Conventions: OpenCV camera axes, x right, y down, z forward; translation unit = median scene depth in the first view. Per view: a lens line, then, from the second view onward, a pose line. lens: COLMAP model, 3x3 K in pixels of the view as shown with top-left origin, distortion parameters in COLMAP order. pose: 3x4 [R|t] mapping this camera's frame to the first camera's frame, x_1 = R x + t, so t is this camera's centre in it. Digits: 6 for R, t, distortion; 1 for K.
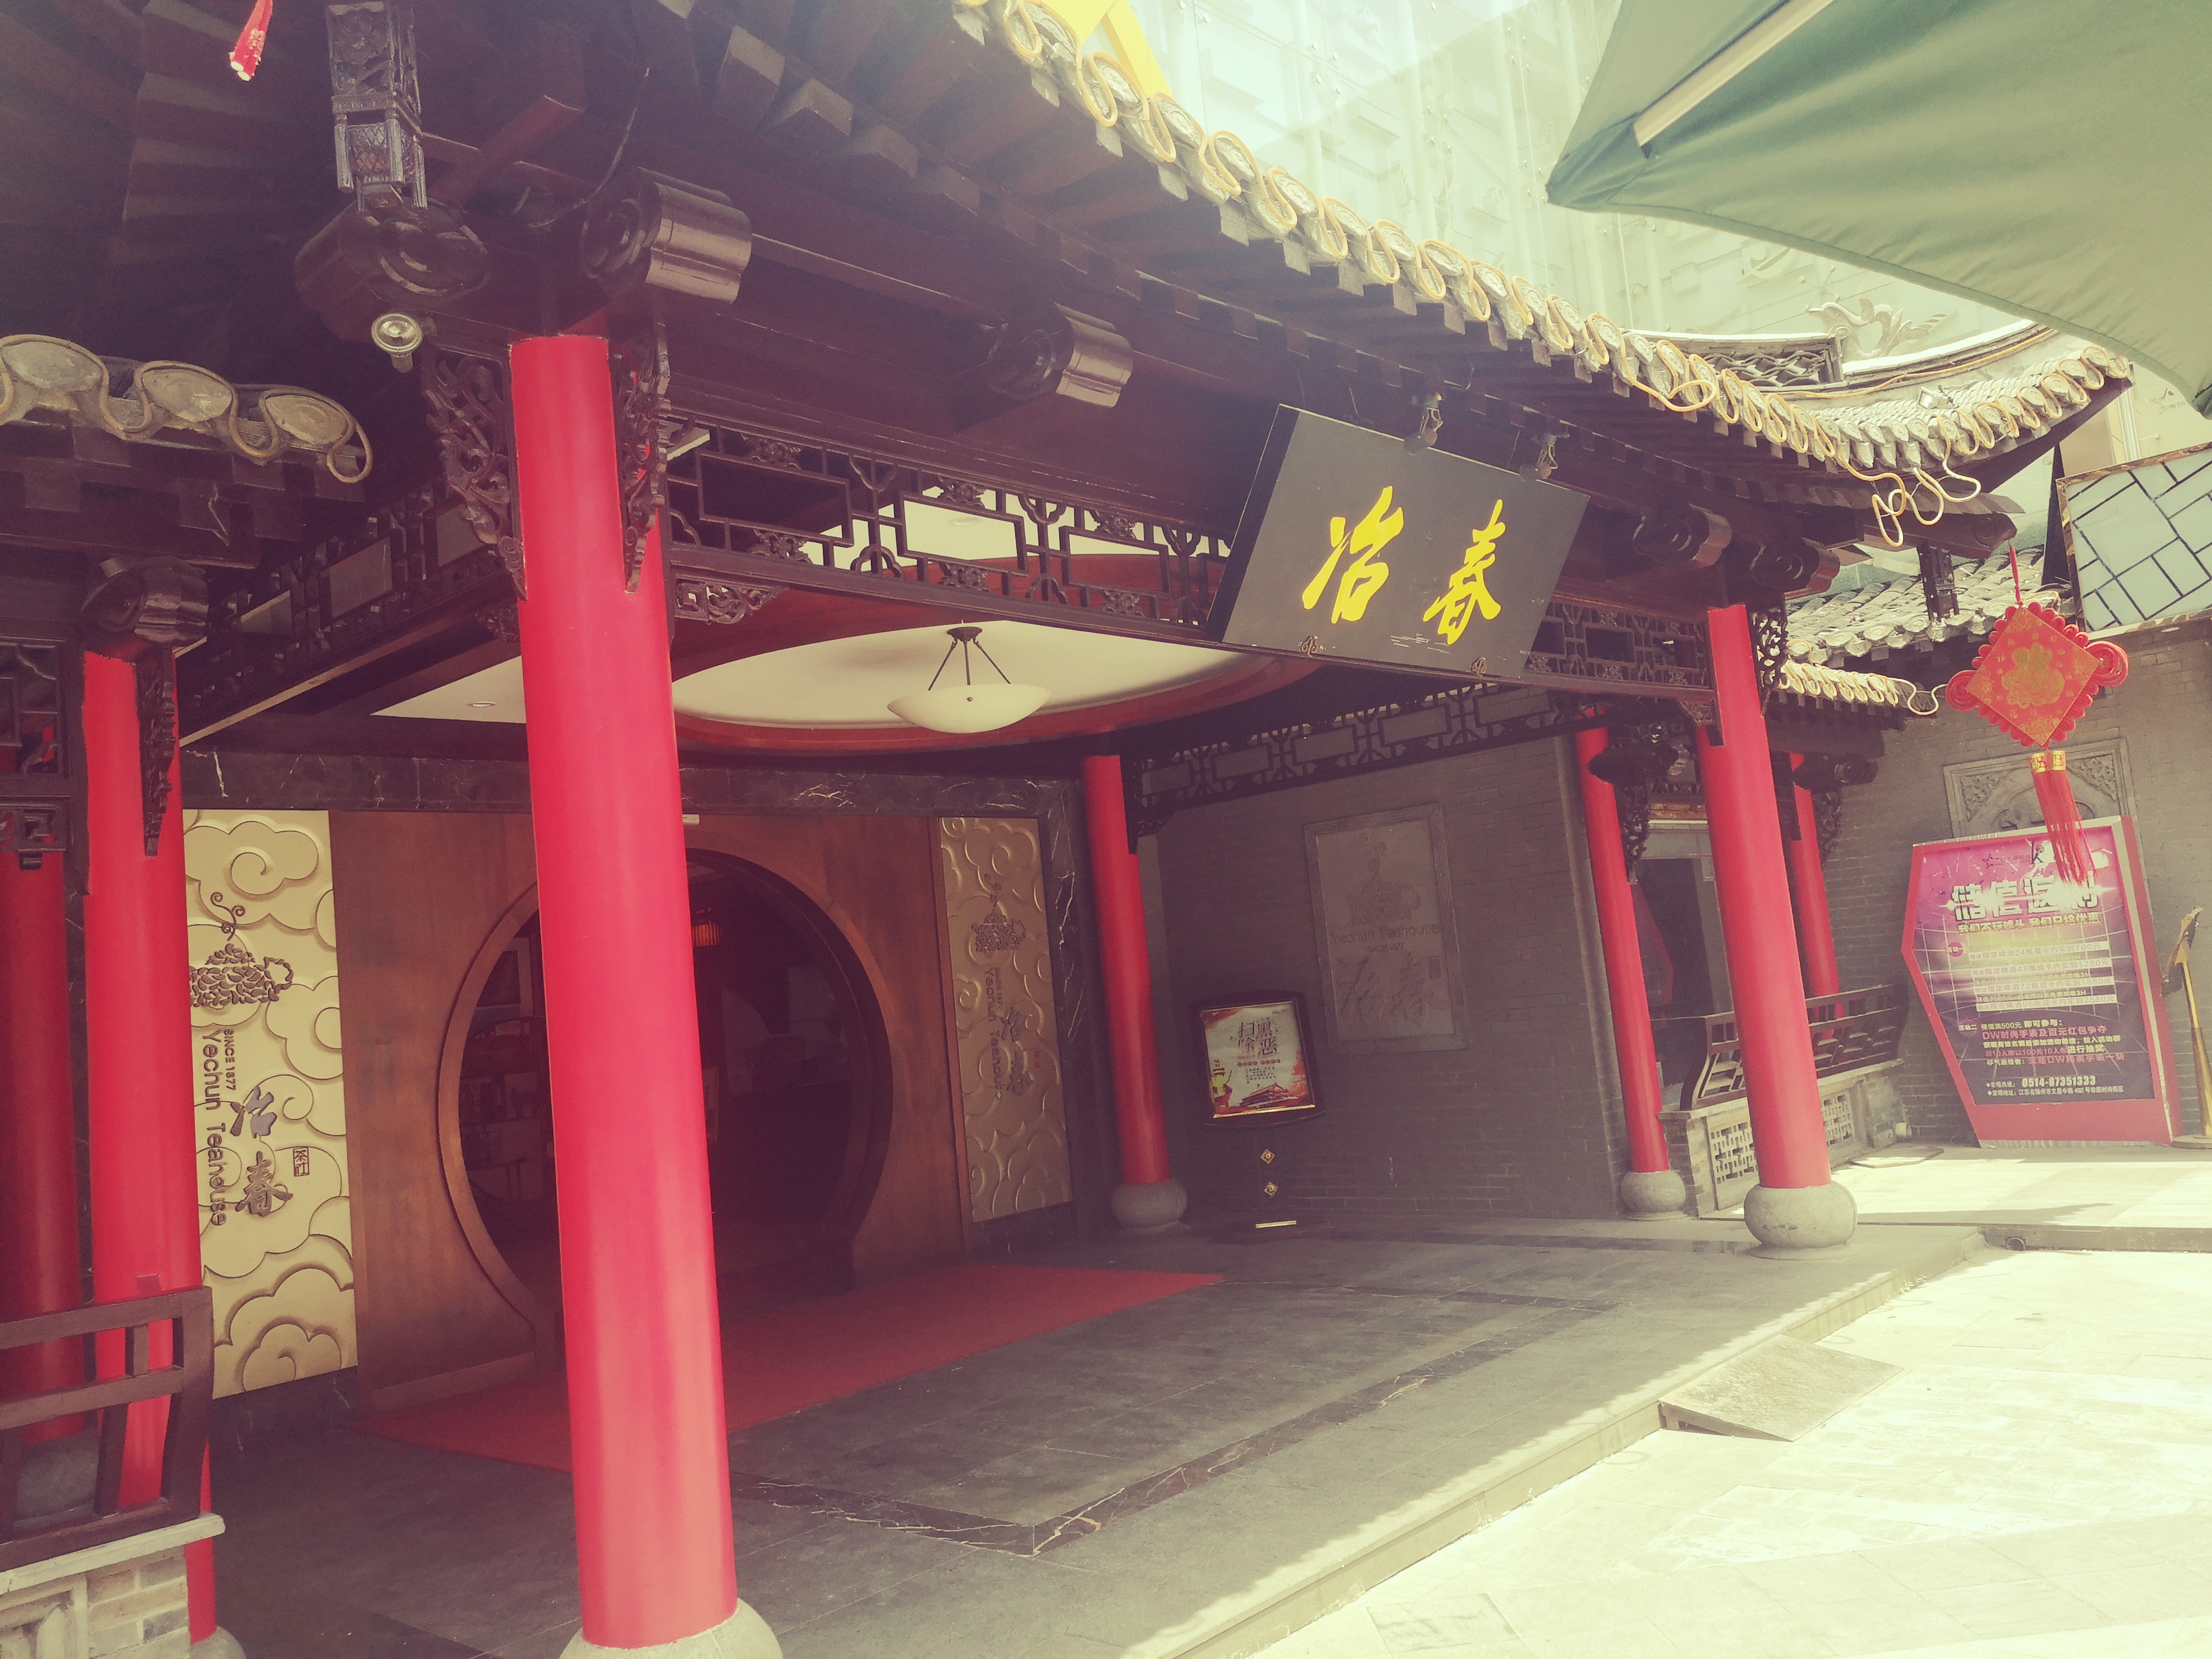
lens RADIAL K [[1725.4, 0, 1109.8], [0, 1725.4, 822.1], [0, 0, 1]] dist [0.004382, 0.000161]
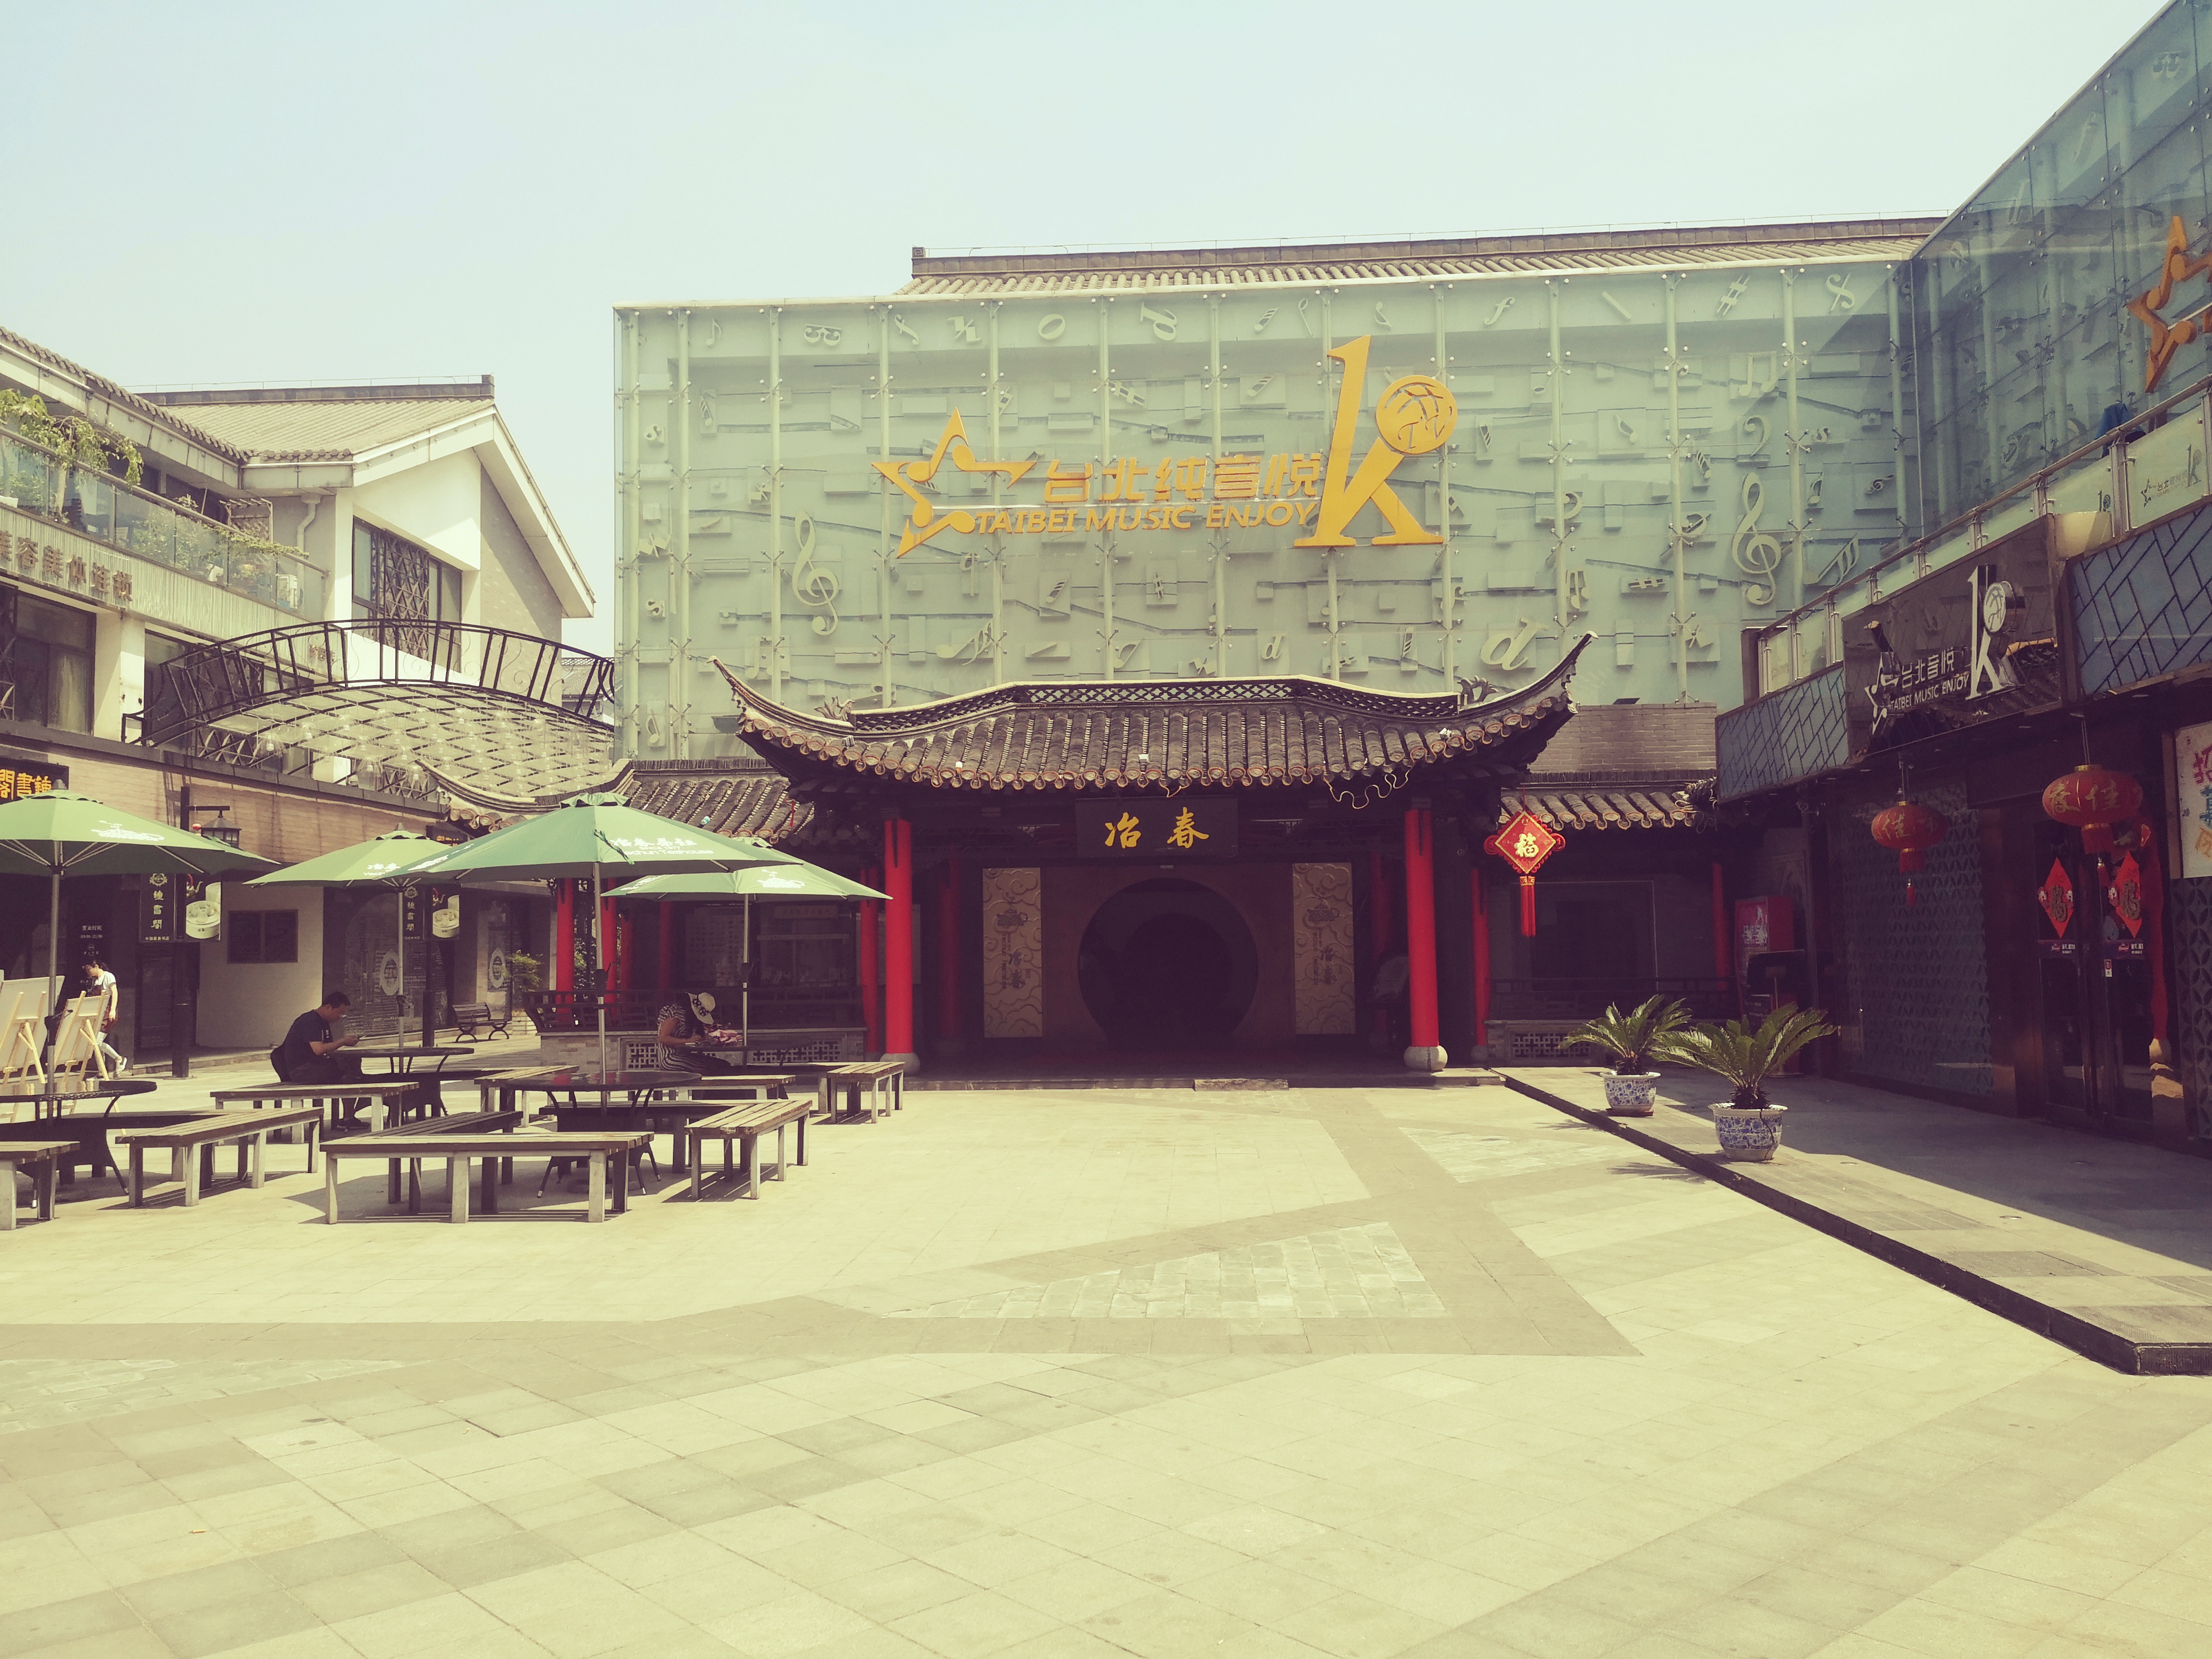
lens RADIAL K [[1725.4, 0, 1104.3], [0, 1725.4, 831.1], [0, 0, 1]] dist [0.004382, 0.000161]
pose [[0.628571, 0.040344, -0.776705, 2.180763], [0.025251, 0.997069, 0.072225, -0.311773], [0.777342, -0.065011, 0.625710, -0.940722]]
